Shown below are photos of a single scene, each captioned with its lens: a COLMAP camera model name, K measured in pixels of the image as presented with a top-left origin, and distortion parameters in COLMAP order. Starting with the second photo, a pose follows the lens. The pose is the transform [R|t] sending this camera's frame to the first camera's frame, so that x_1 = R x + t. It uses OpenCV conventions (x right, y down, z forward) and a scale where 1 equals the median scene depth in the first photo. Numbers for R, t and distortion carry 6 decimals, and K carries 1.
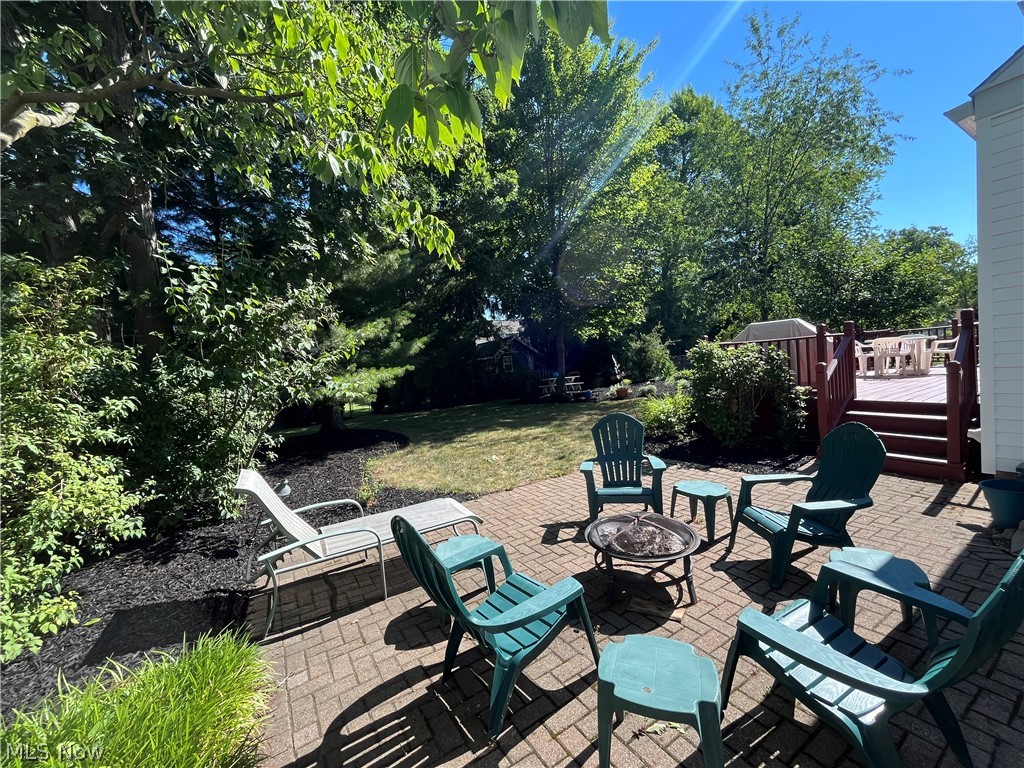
lens RADIAL K [[416.1, 0, 512.0], [0, 416.1, 384.0], [0, 0, 1]] dist [-0.000457, -0.000029]
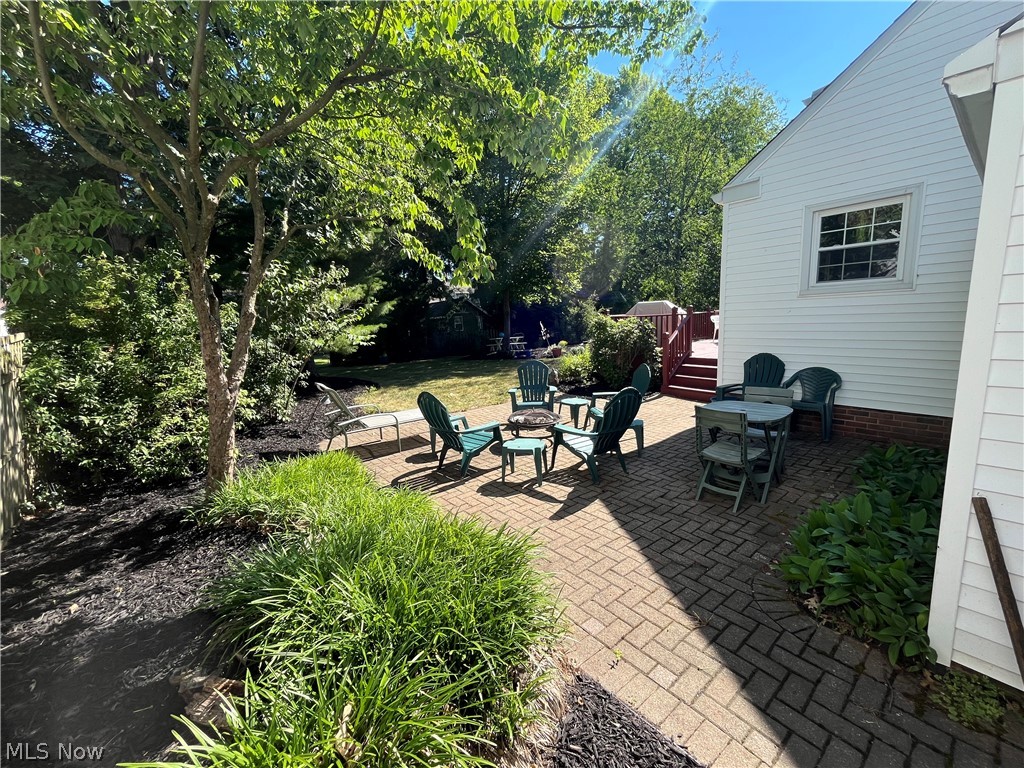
lens RADIAL K [[416.1, 0, 512.0], [0, 416.1, 384.0], [0, 0, 1]] dist [-0.000457, -0.000029]
pose [[0.992098, 0.016656, 0.124359, -0.012795], [-0.028548, 0.995119, 0.094467, 0.005893], [-0.122178, -0.097271, 0.987730, -0.272065]]
